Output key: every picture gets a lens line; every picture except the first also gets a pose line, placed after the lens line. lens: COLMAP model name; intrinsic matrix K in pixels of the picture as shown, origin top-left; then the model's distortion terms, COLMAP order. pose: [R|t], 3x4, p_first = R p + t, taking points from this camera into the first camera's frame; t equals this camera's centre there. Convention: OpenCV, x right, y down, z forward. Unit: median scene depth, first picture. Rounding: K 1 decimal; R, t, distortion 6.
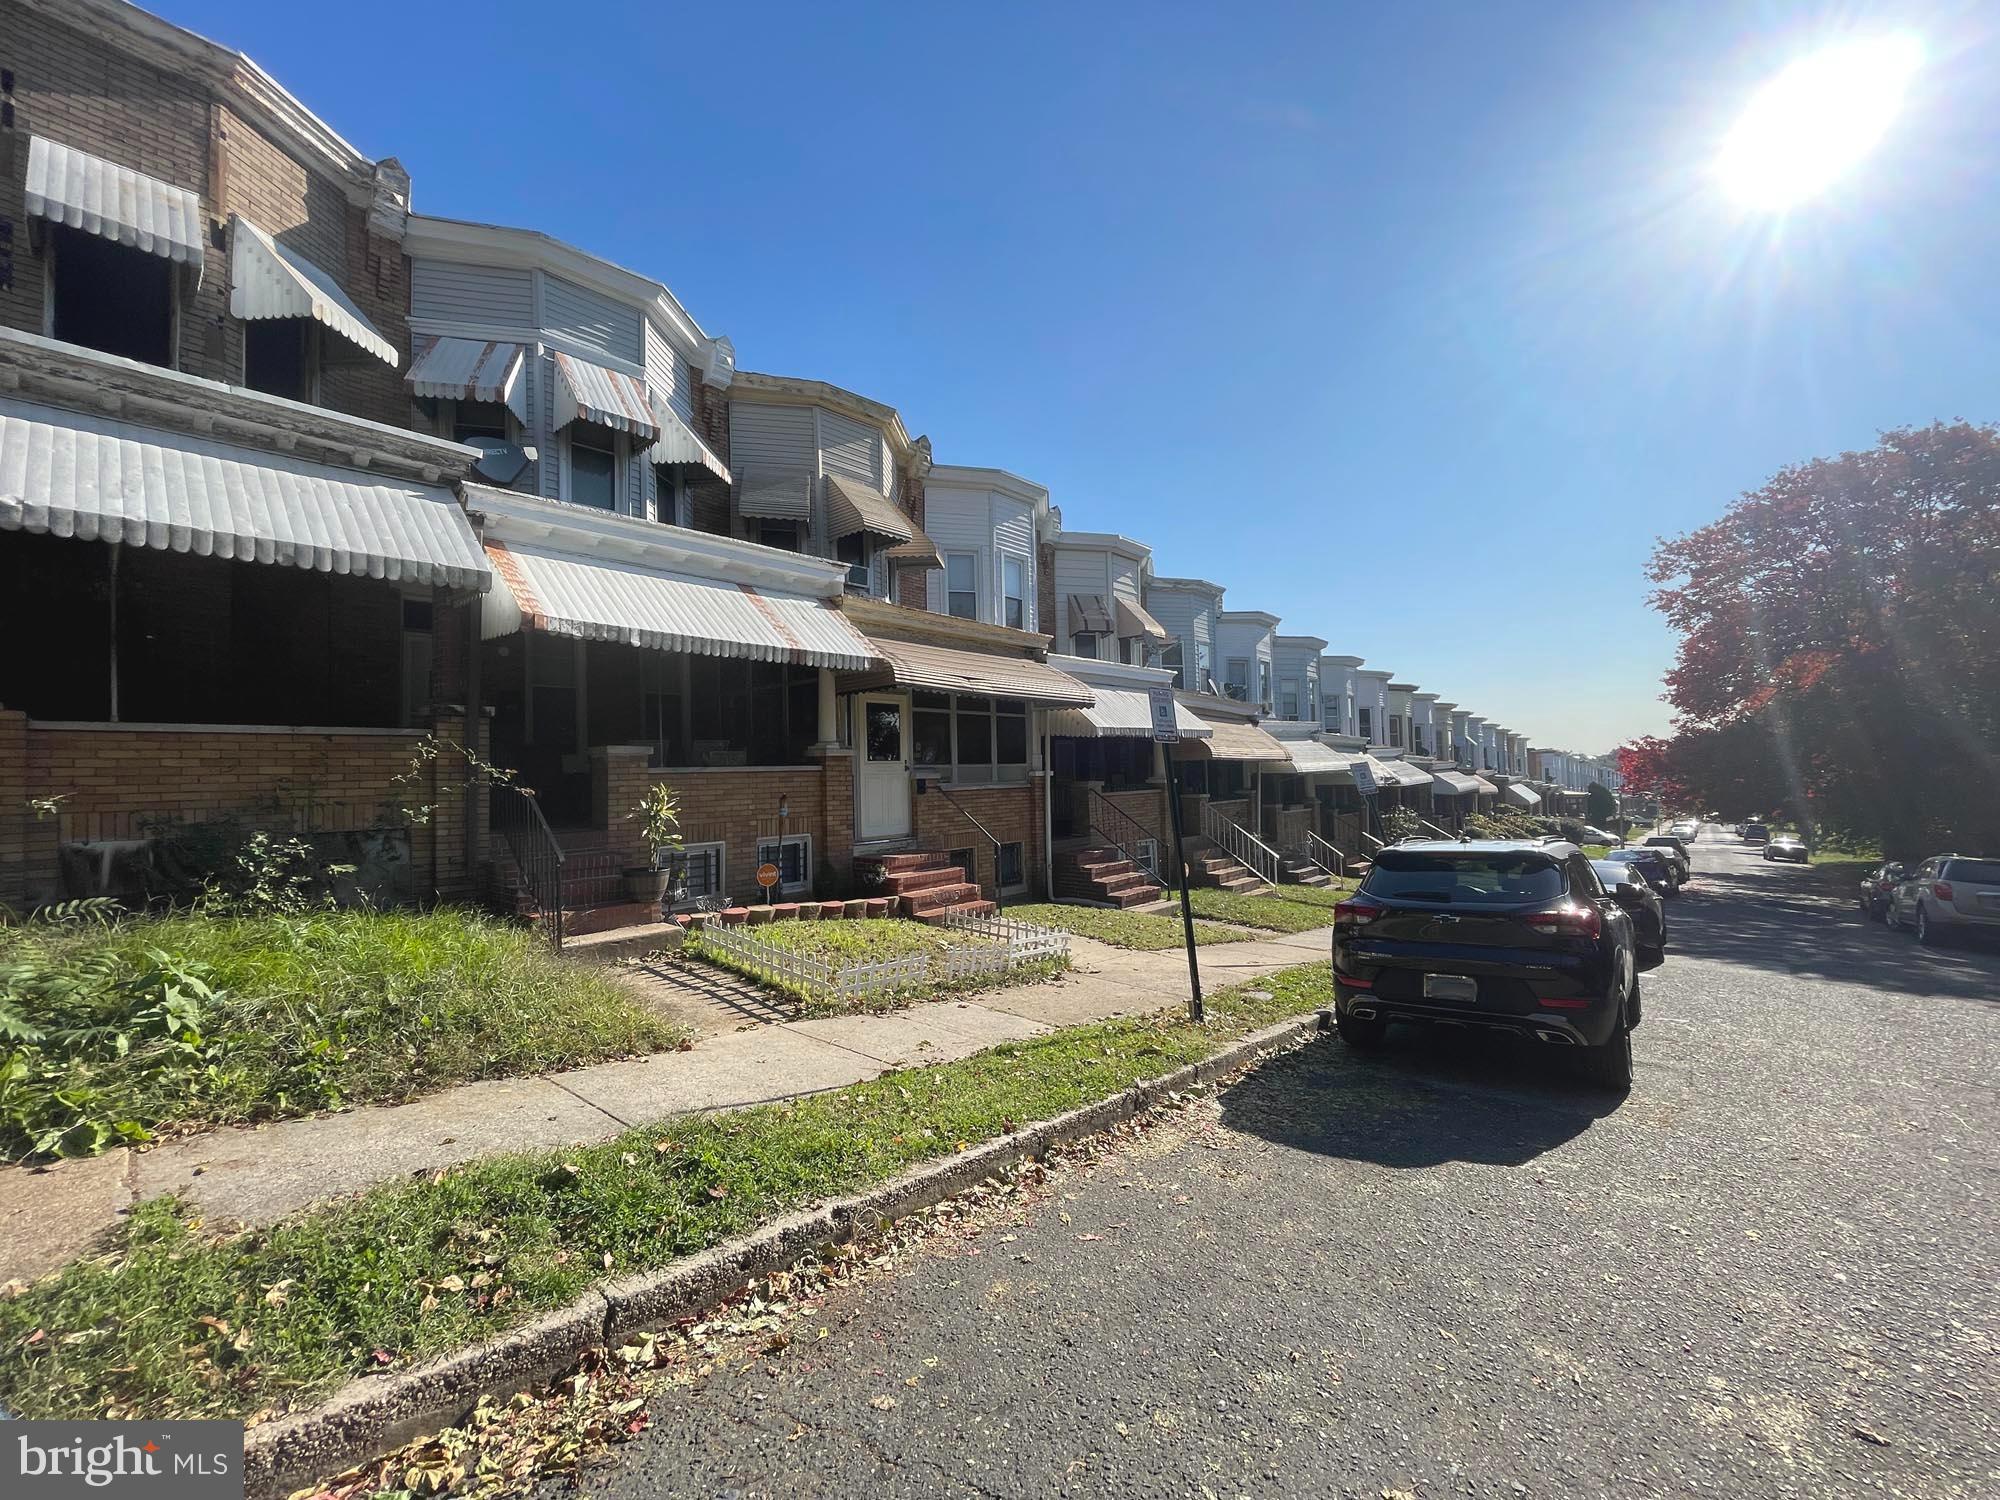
lens RADIAL K [[789.9, 0, 969.6], [0, 789.9, 743.8], [0, 0, 1]] dist [0.003191, -0.001425]
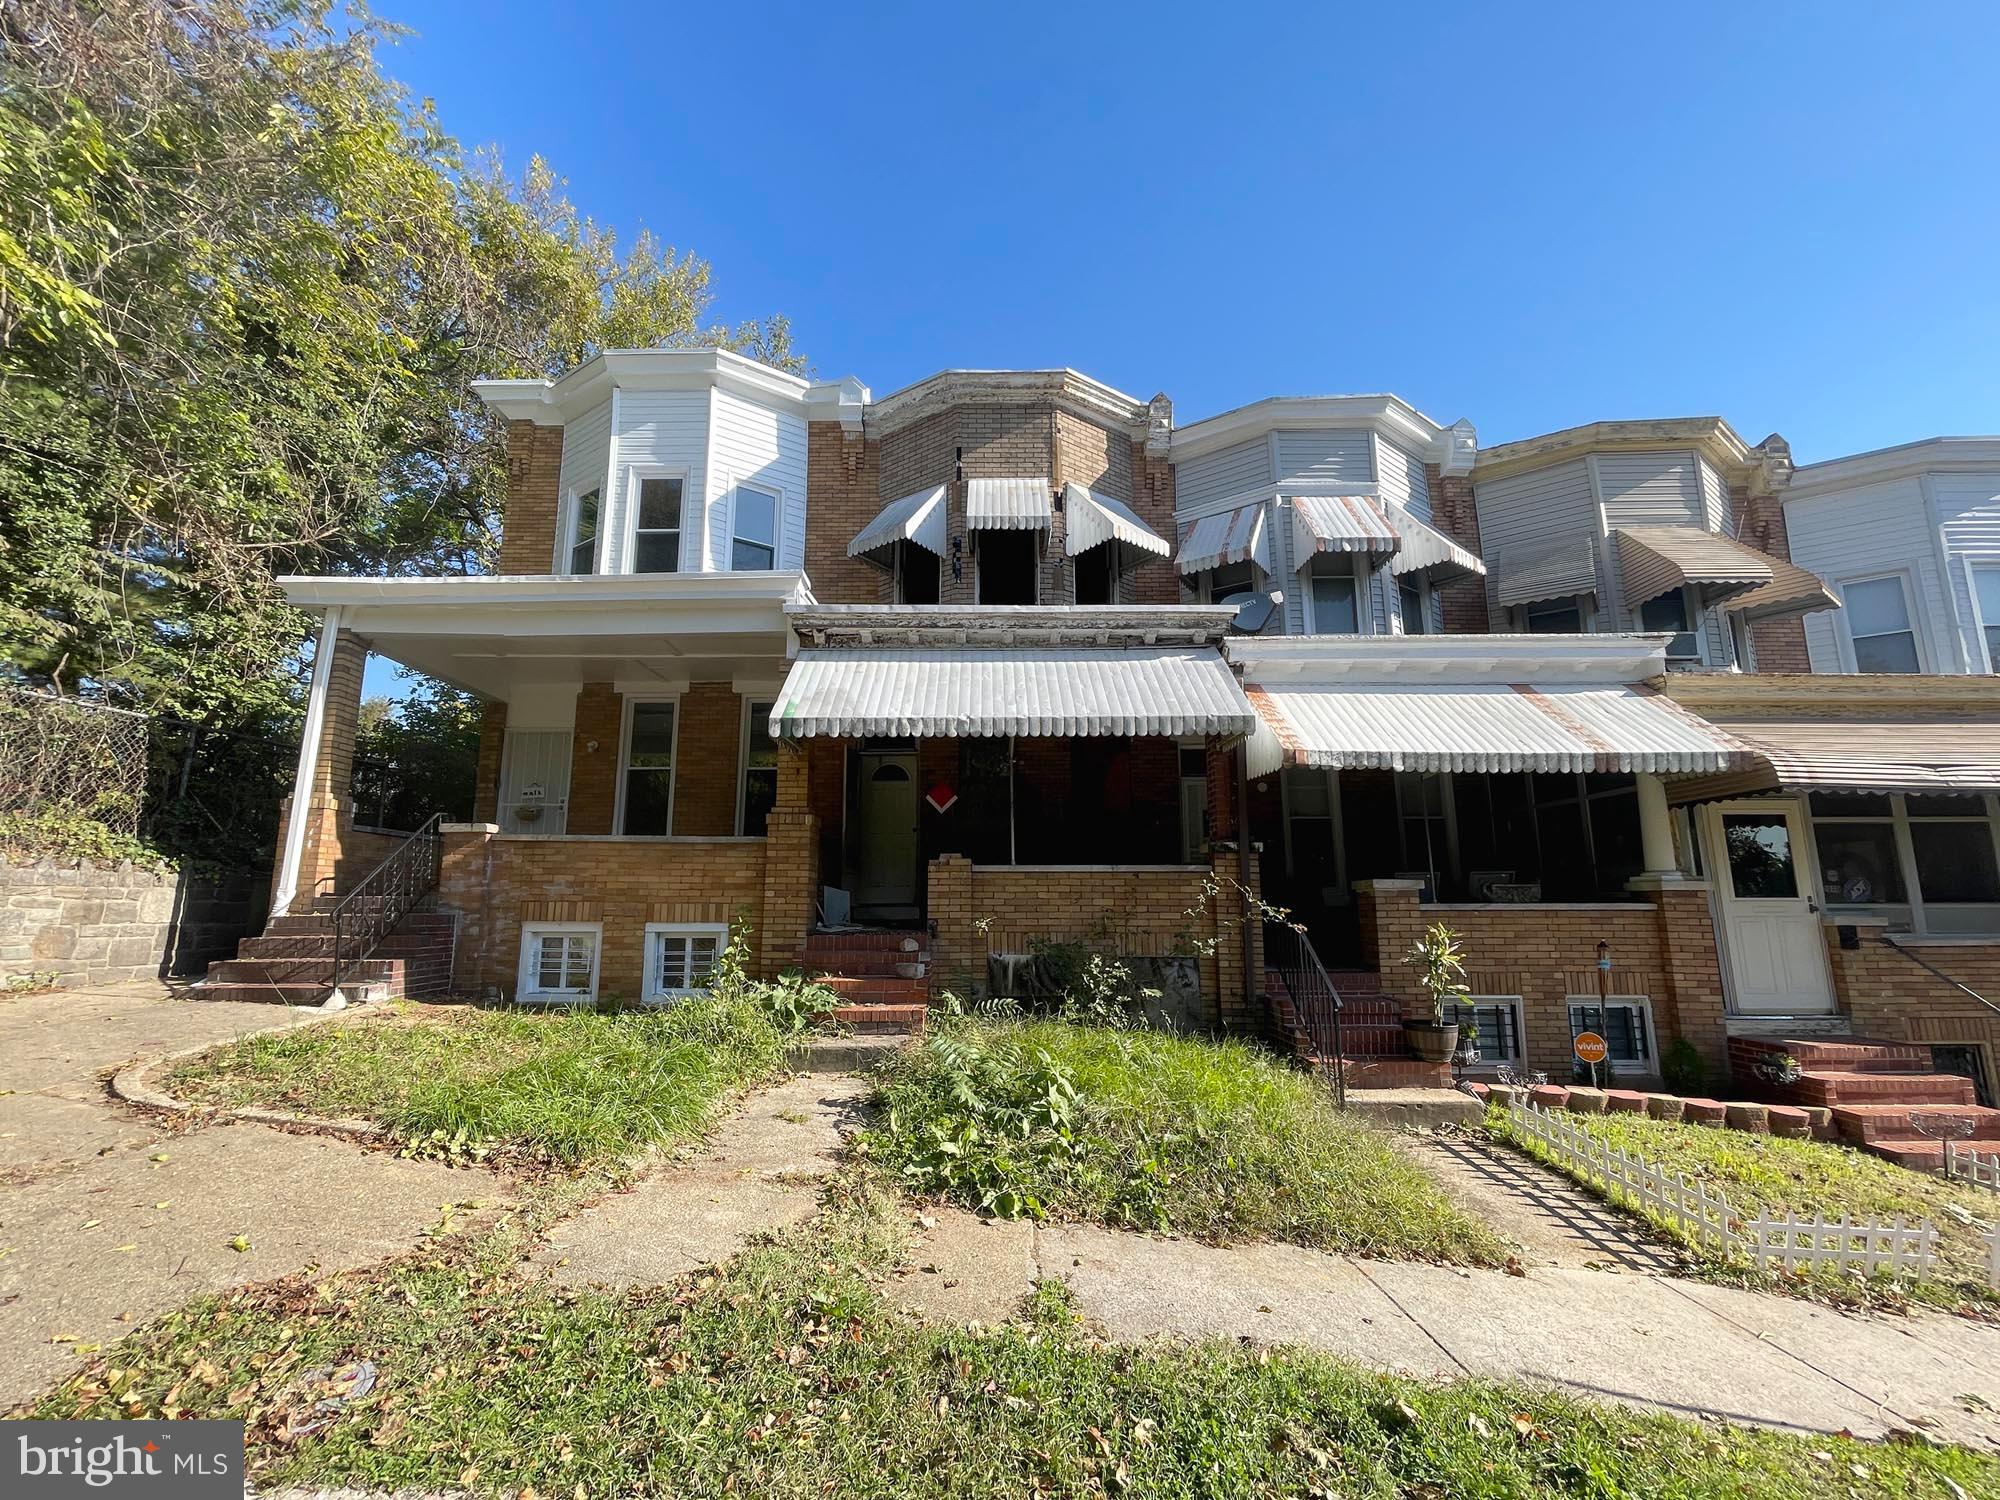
lens RADIAL K [[789.9, 0, 994.9], [0, 789.9, 766.7], [0, 0, 1]] dist [0.003191, -0.001425]
pose [[0.674428, -0.101036, -0.731395, -0.072968], [0.012284, 0.991991, -0.125708, -0.020690], [0.738238, 0.075797, 0.670268, 0.043271]]
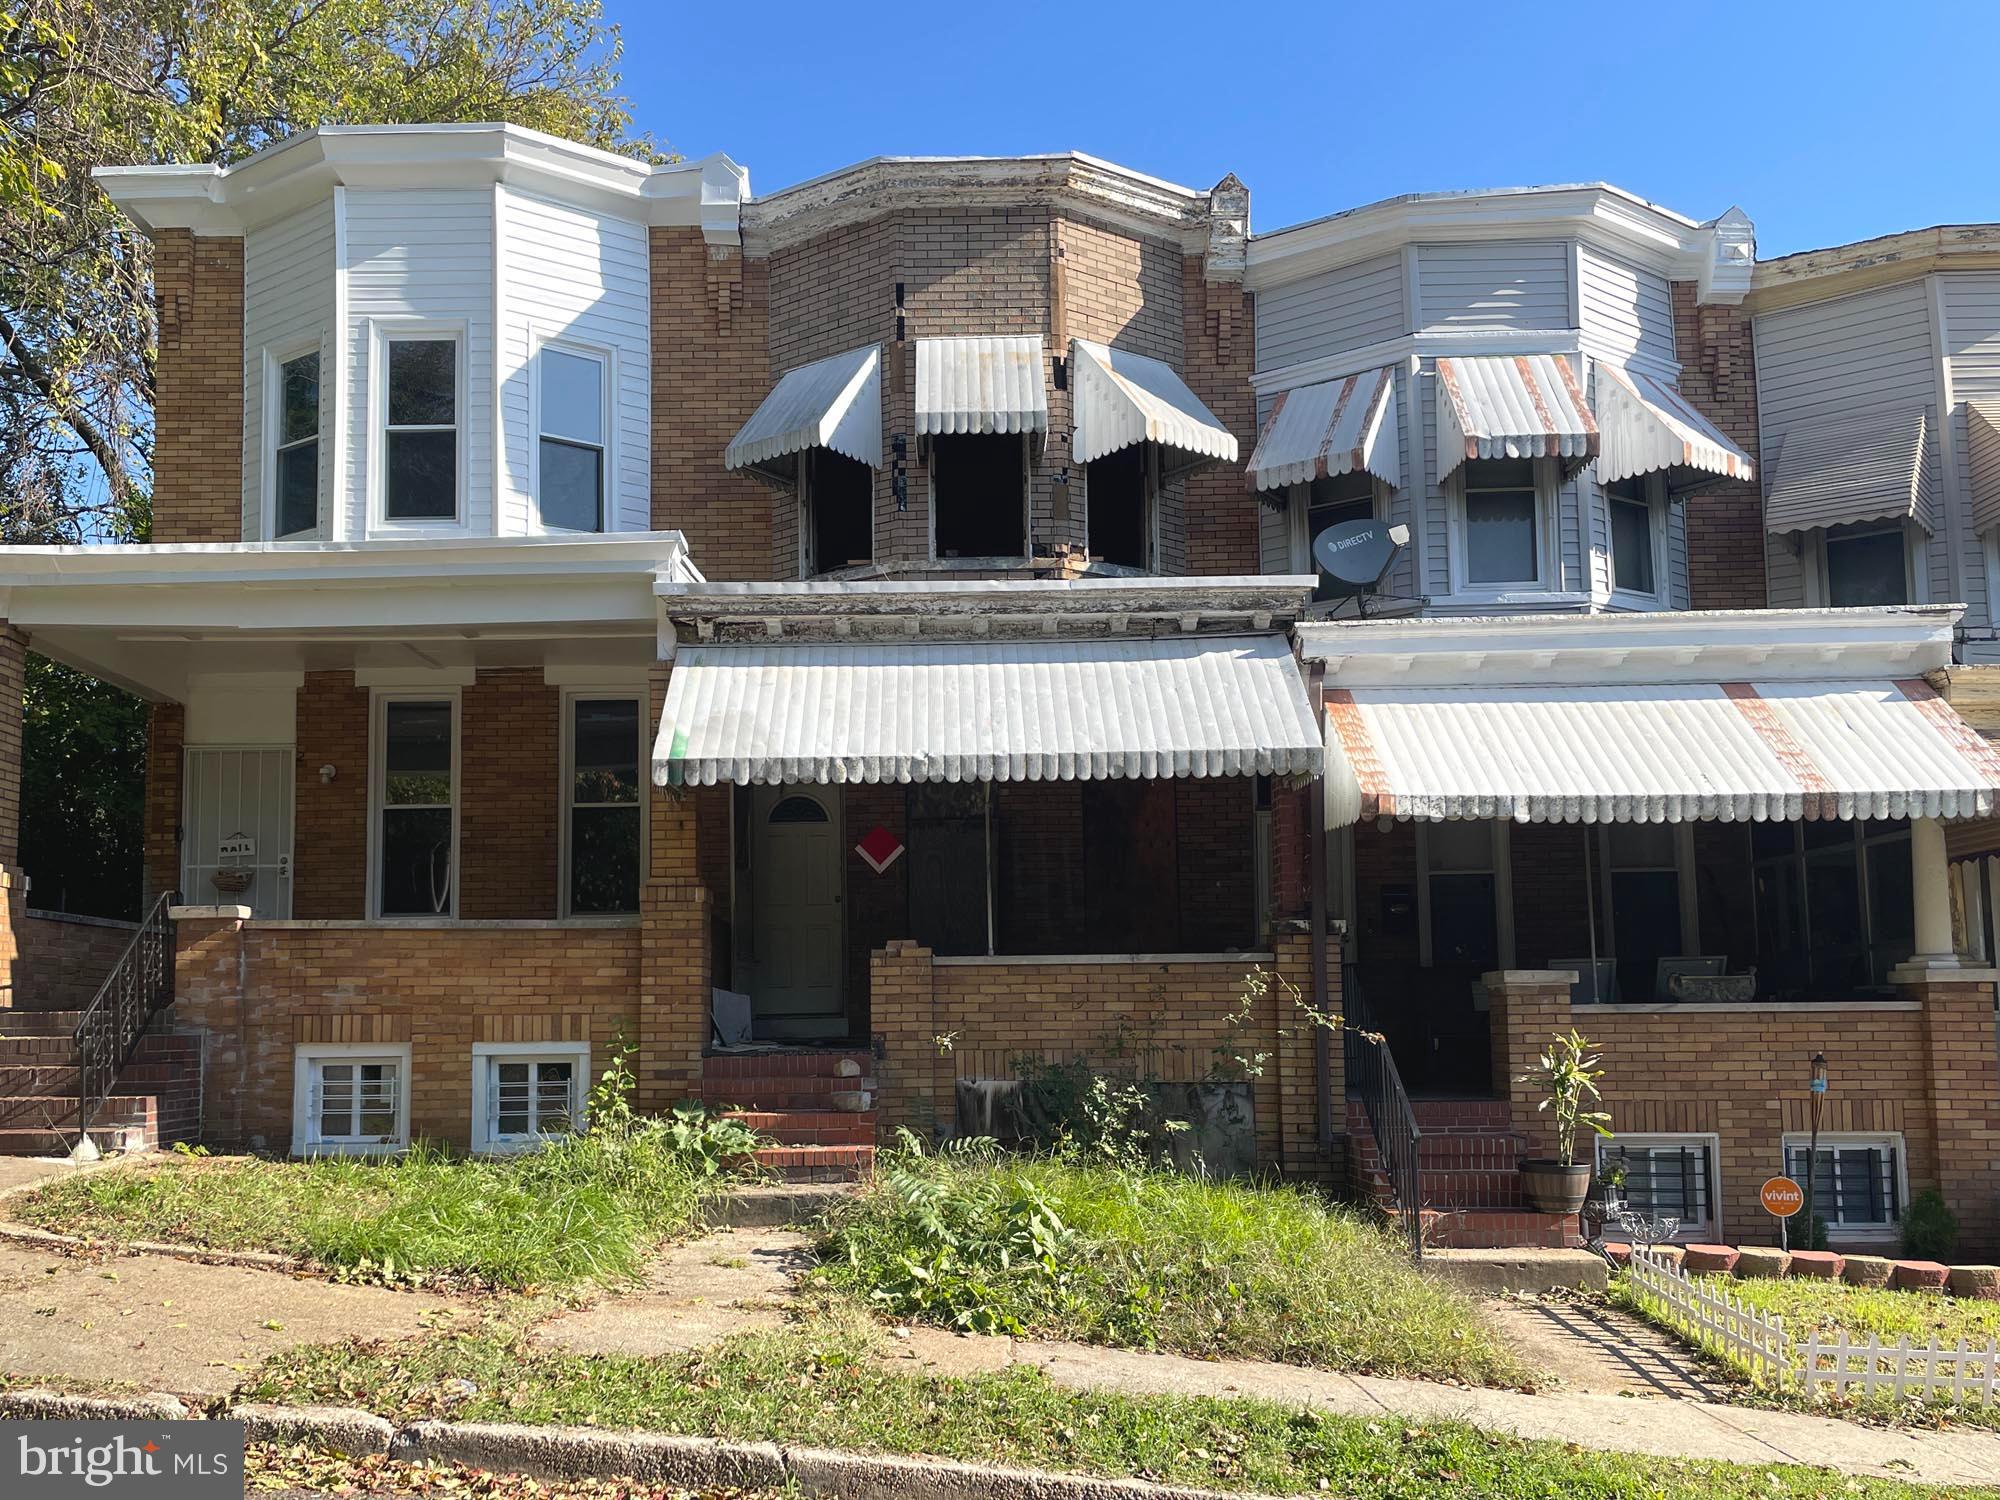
lens RADIAL K [[2881.8, 0, 988.4], [0, 2881.8, 751.6], [0, 0, 1]] dist [0.080114, 0.000000]
pose [[0.683597, -0.053141, -0.727922, 1.165418], [0.022773, 0.998413, -0.051501, -0.075407], [0.729504, 0.018629, 0.683723, -1.103821]]
